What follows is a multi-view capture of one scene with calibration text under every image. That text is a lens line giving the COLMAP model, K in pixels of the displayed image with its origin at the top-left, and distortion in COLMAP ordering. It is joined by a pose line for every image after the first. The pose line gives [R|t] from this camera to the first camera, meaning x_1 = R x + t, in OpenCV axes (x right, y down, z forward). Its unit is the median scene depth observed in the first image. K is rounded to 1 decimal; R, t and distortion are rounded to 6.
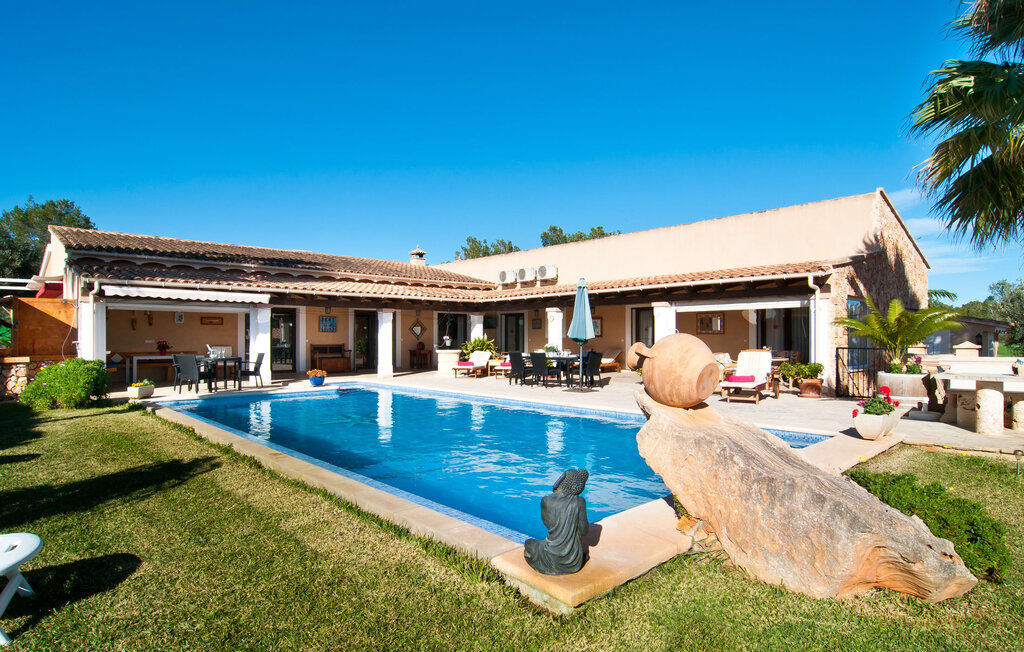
lens RADIAL K [[557.3, 0, 509.2], [0, 557.3, 328.2], [0, 0, 1]] dist [-0.008350, -0.004213]
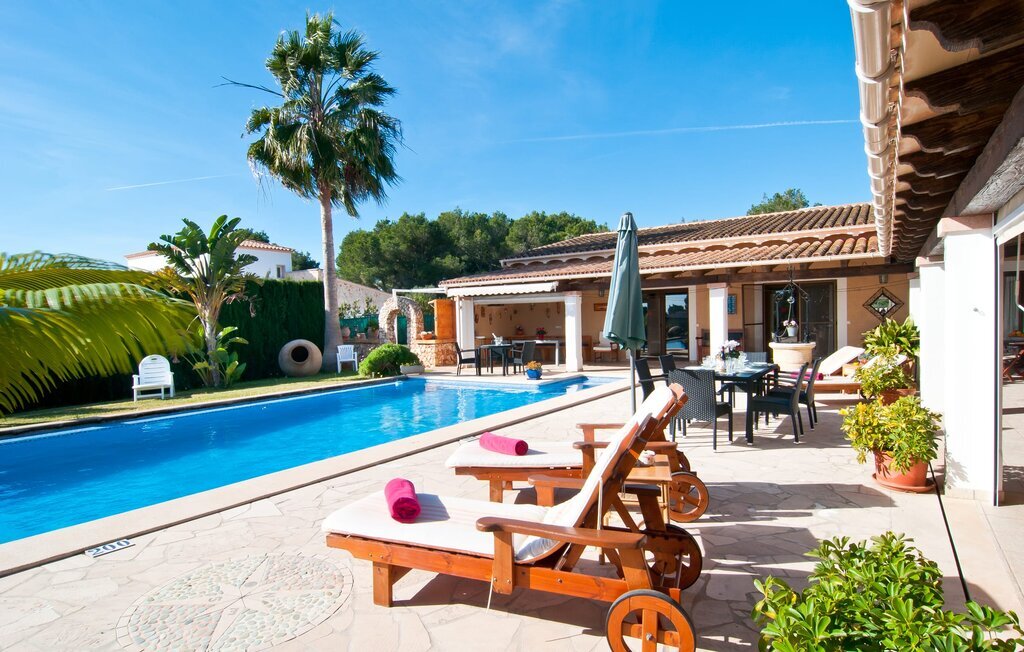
lens RADIAL K [[557.3, 0, 503.0], [0, 557.3, 335.9], [0, 0, 1]] dist [-0.008350, -0.004213]
pose [[0.217542, 0.023350, -0.975772, 0.433133], [0.039657, 0.998677, 0.032740, -0.001421], [0.975245, -0.045818, 0.216329, 0.580041]]
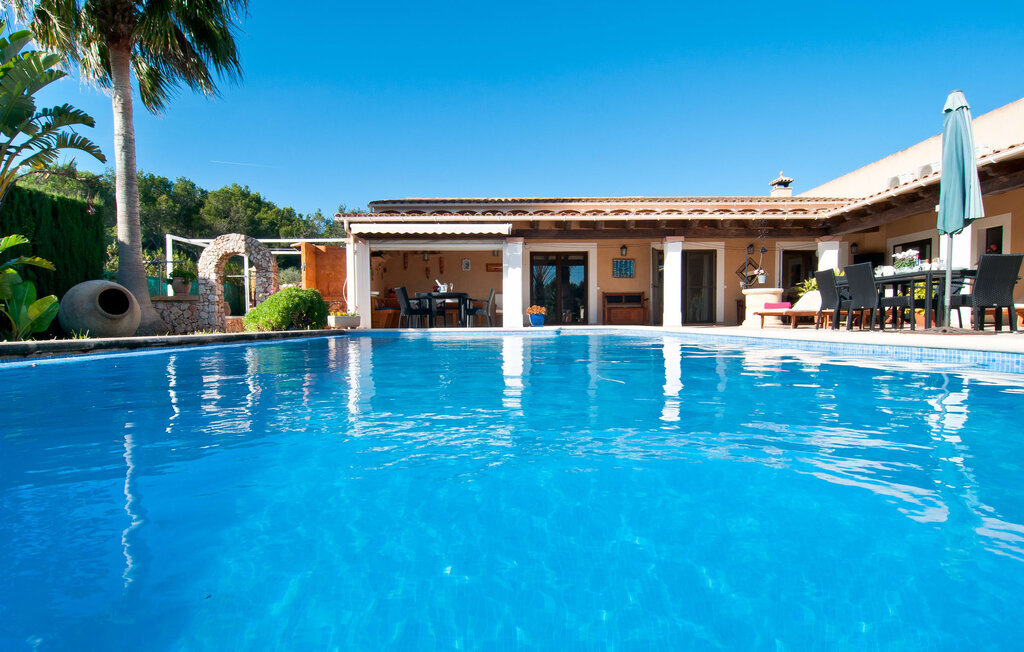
lens RADIAL K [[557.3, 0, 510.8], [0, 557.3, 340.9], [0, 0, 1]] dist [-0.008350, -0.004213]
pose [[0.741751, 0.018734, -0.670413, 0.124640], [0.017383, 0.998737, 0.047142, 0.066775], [0.670450, -0.046622, 0.740489, 0.298134]]
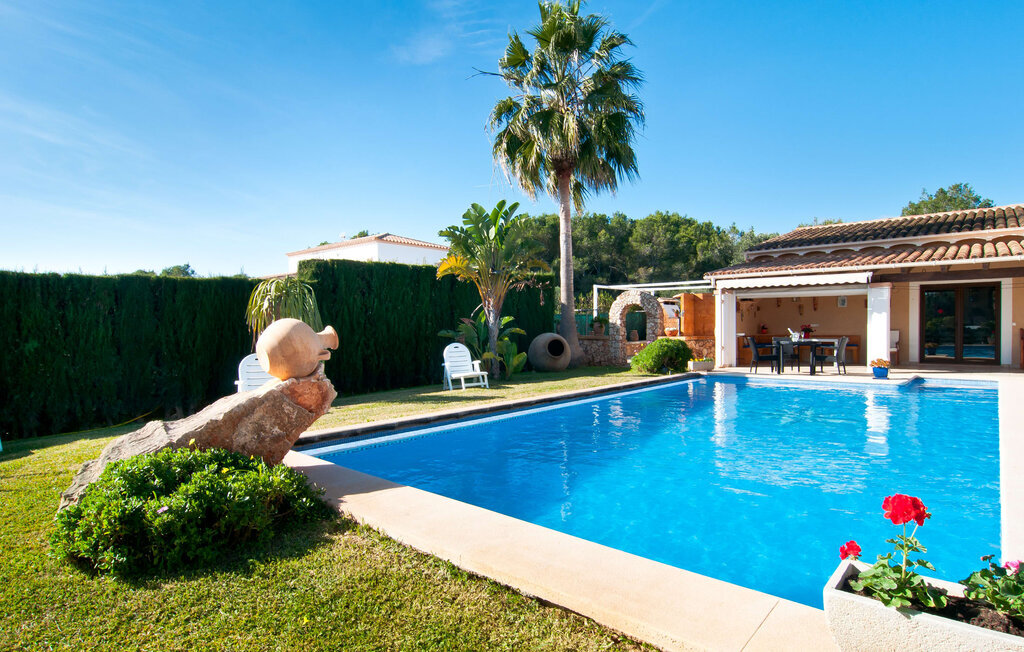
lens RADIAL K [[557.3, 0, 508.9], [0, 557.3, 325.3], [0, 0, 1]] dist [-0.008350, -0.004213]
pose [[0.101541, -0.000307, -0.994831, 0.326796], [0.023111, 0.999731, 0.002050, 0.007044], [0.994563, -0.023200, 0.101521, 0.282318]]
